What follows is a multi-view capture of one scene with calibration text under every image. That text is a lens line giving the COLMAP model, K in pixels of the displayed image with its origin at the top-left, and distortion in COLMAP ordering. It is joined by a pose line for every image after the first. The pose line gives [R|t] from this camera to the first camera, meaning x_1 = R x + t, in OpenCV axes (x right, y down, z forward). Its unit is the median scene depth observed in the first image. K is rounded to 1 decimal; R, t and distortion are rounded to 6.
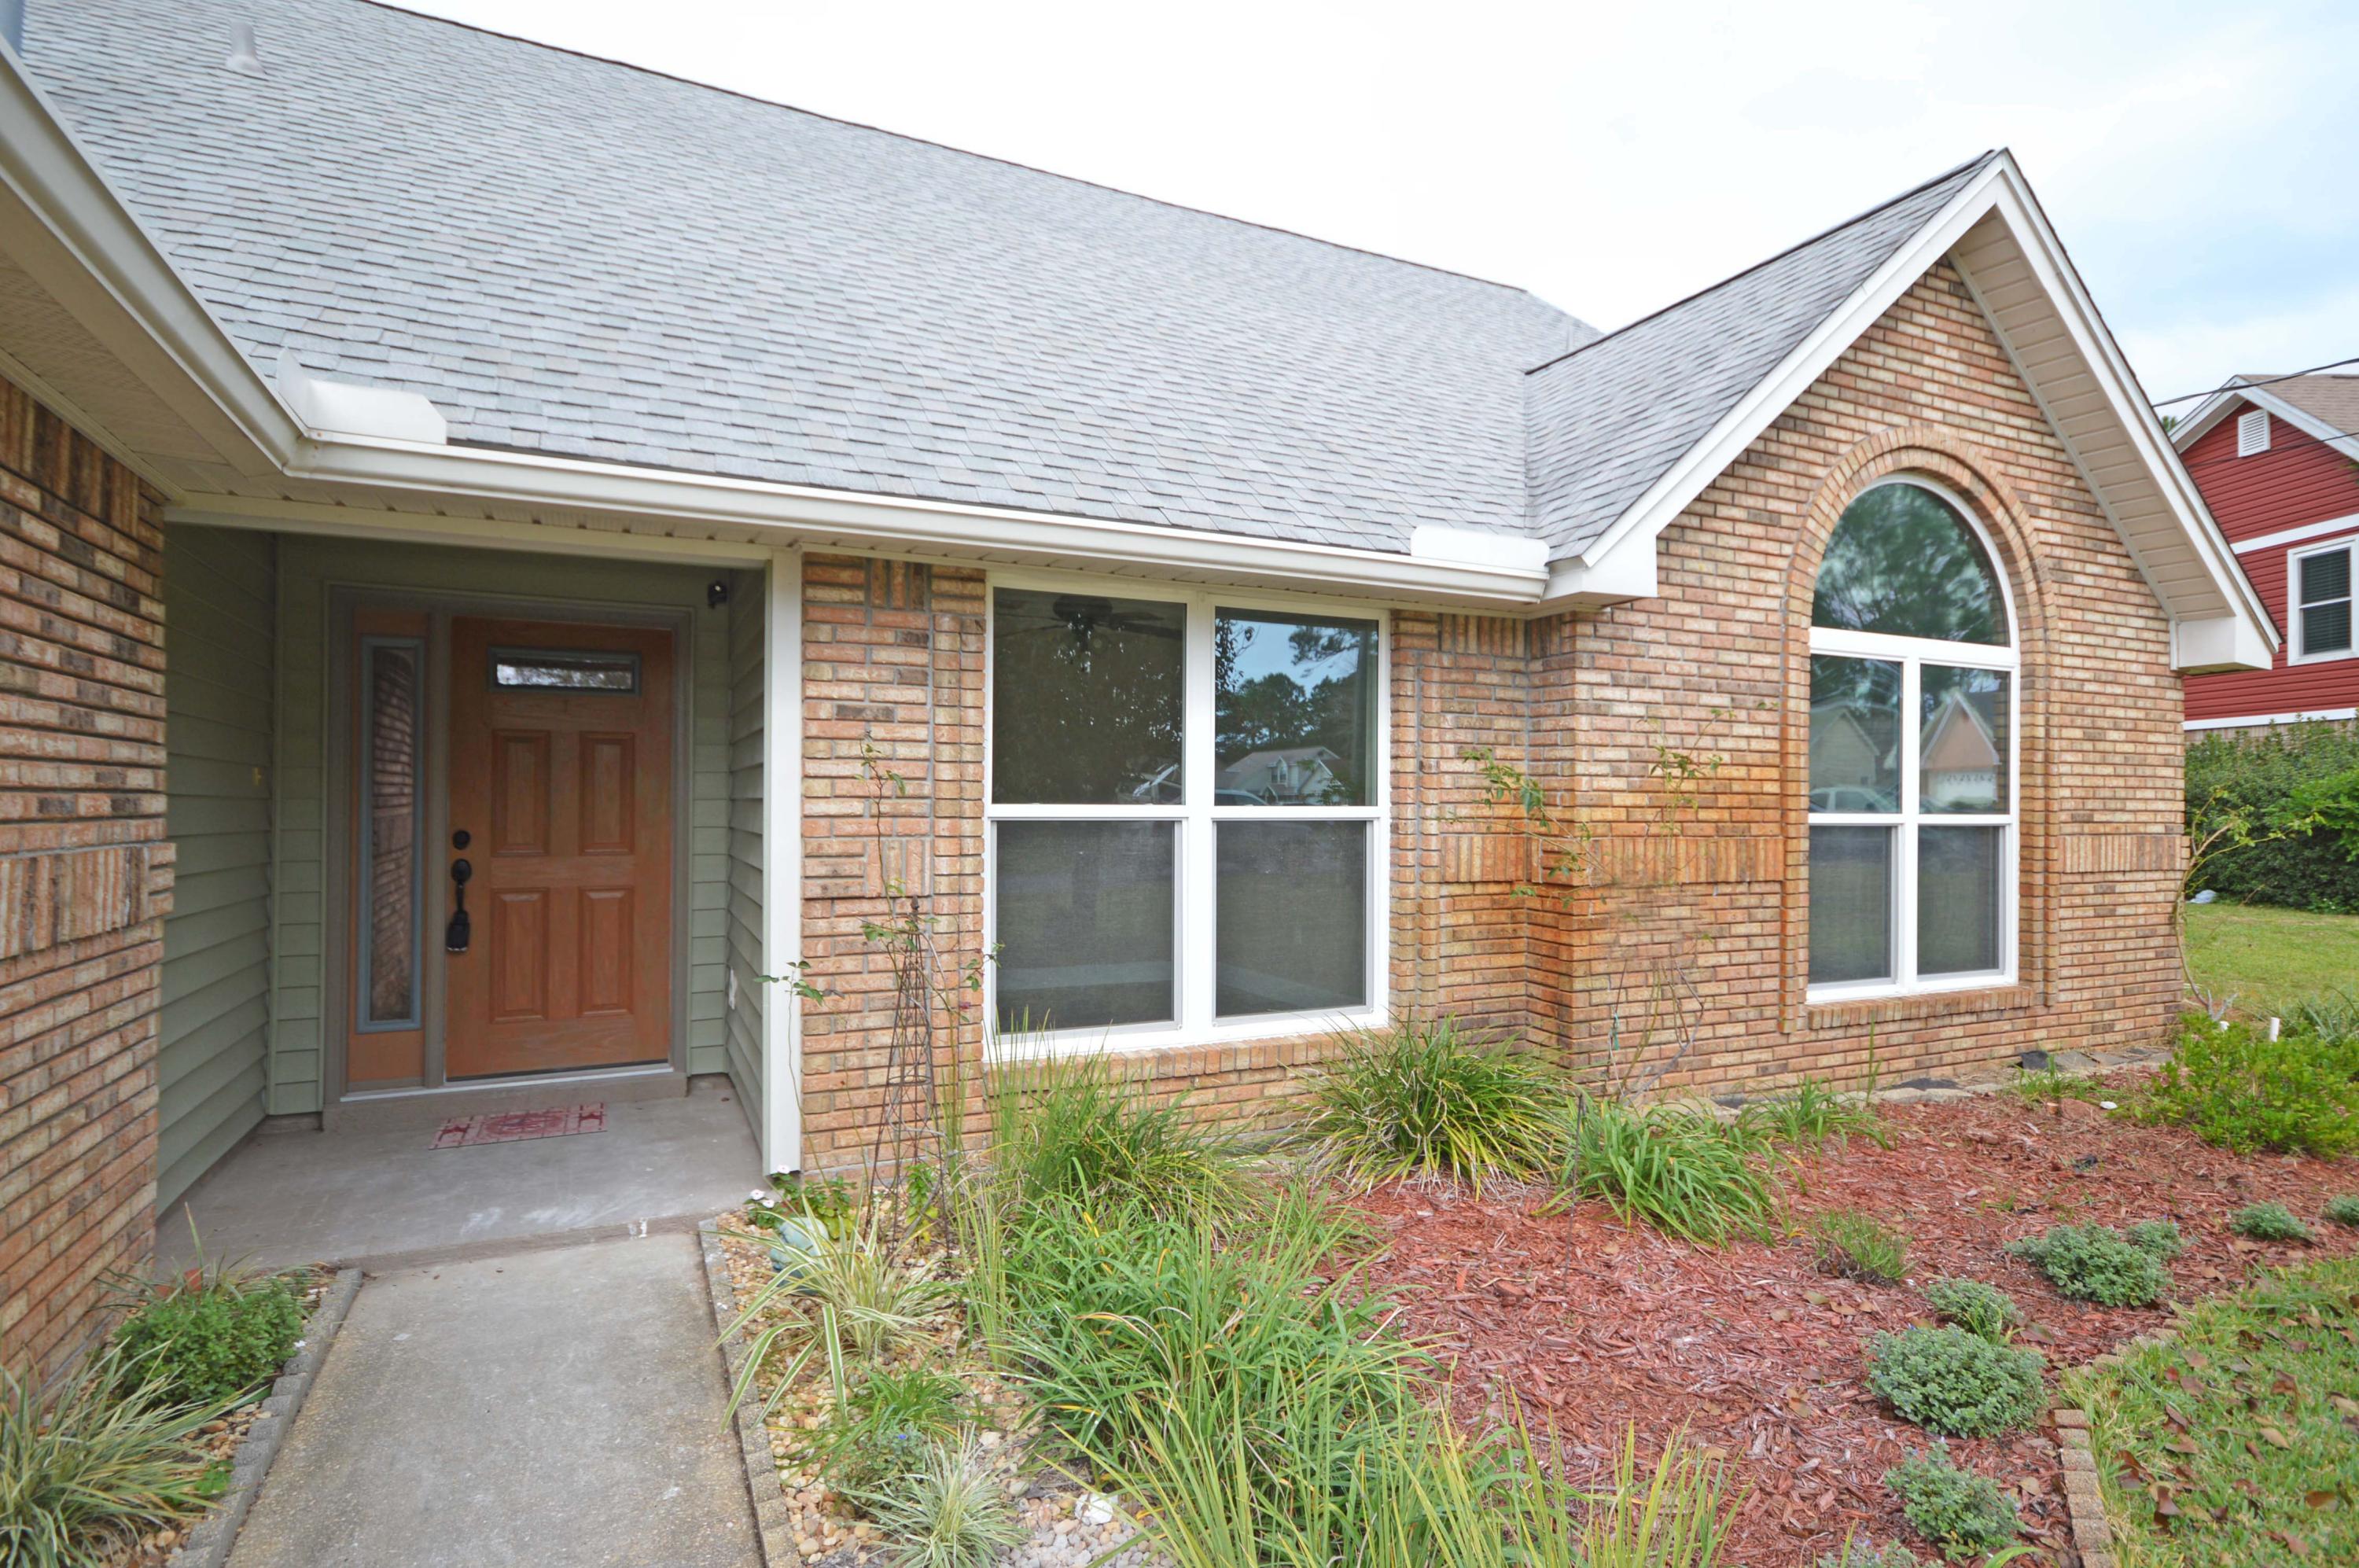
lens RADIAL K [[1253.9, 0, 1179.0], [0, 1253.9, 802.3], [0, 0, 1]] dist [-0.004381, 0.028184]
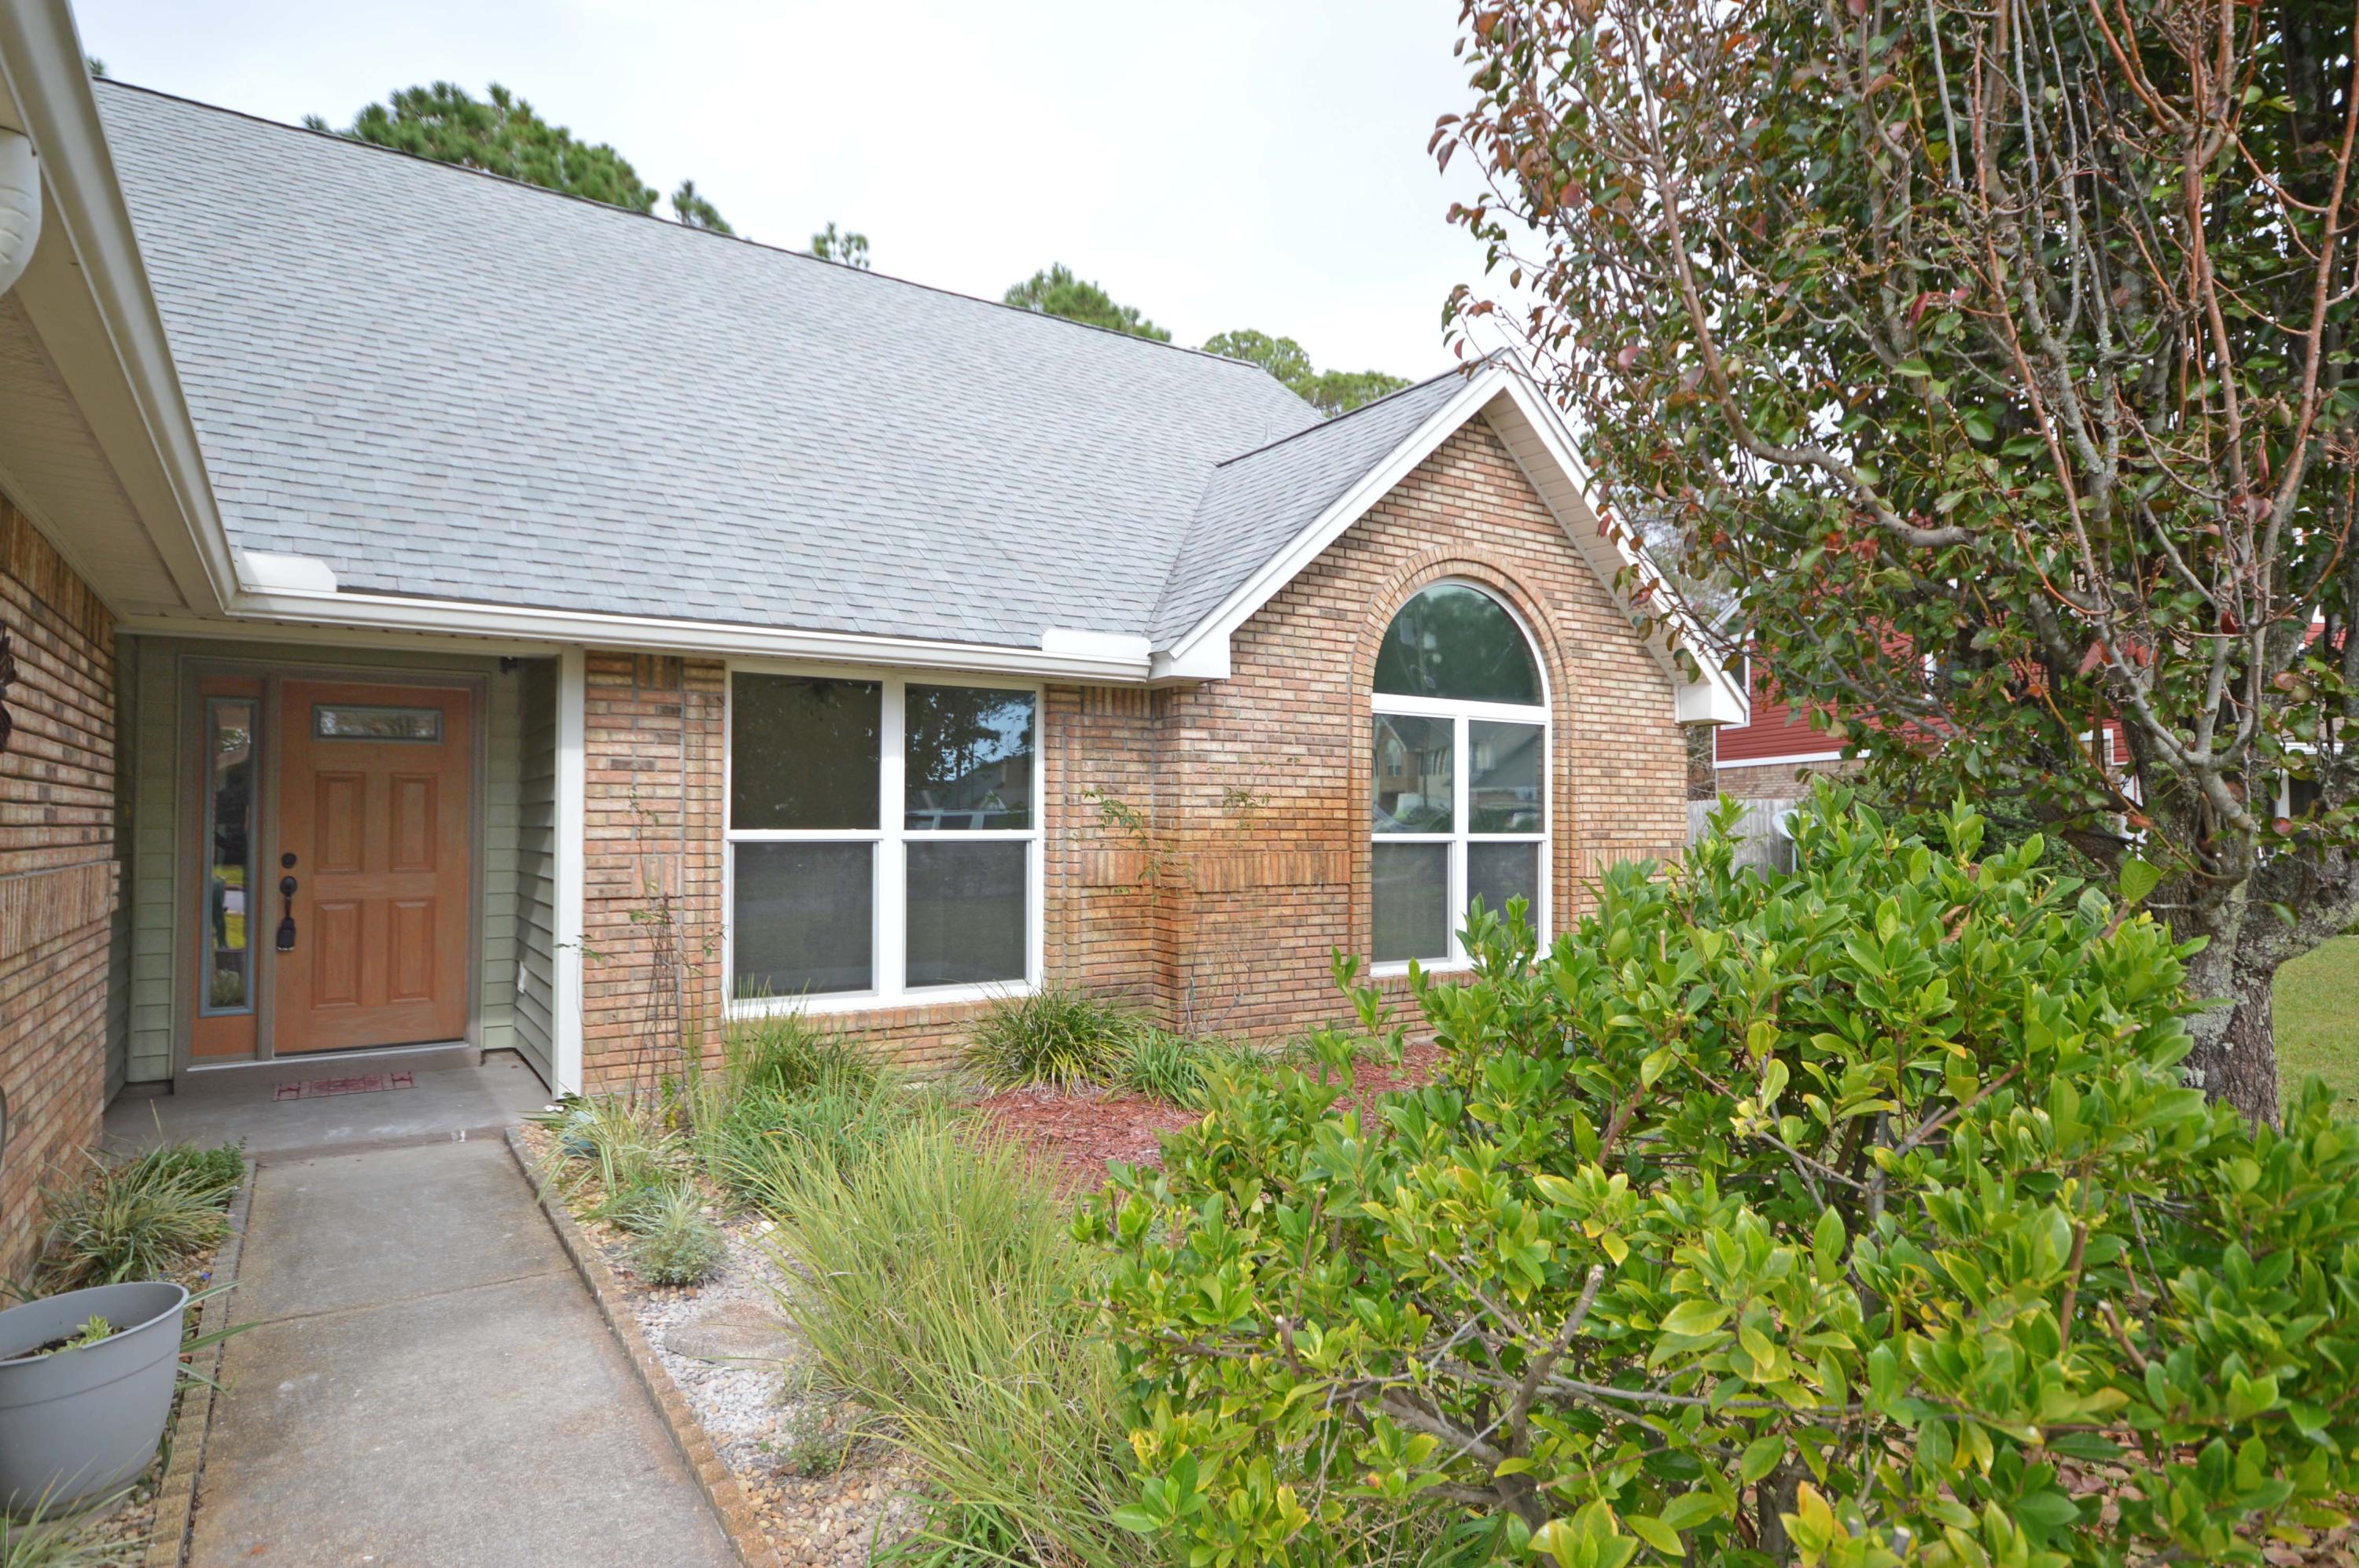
lens RADIAL K [[1337.7, 0, 1182.3], [0, 1337.7, 796.9], [0, 0, 1]] dist [0.000143, 0.032336]
pose [[0.990305, -0.001306, 0.138904, 0.109075], [0.004035, 0.999804, -0.019366, -0.003499], [-0.138851, 0.019739, 0.990117, -0.410370]]
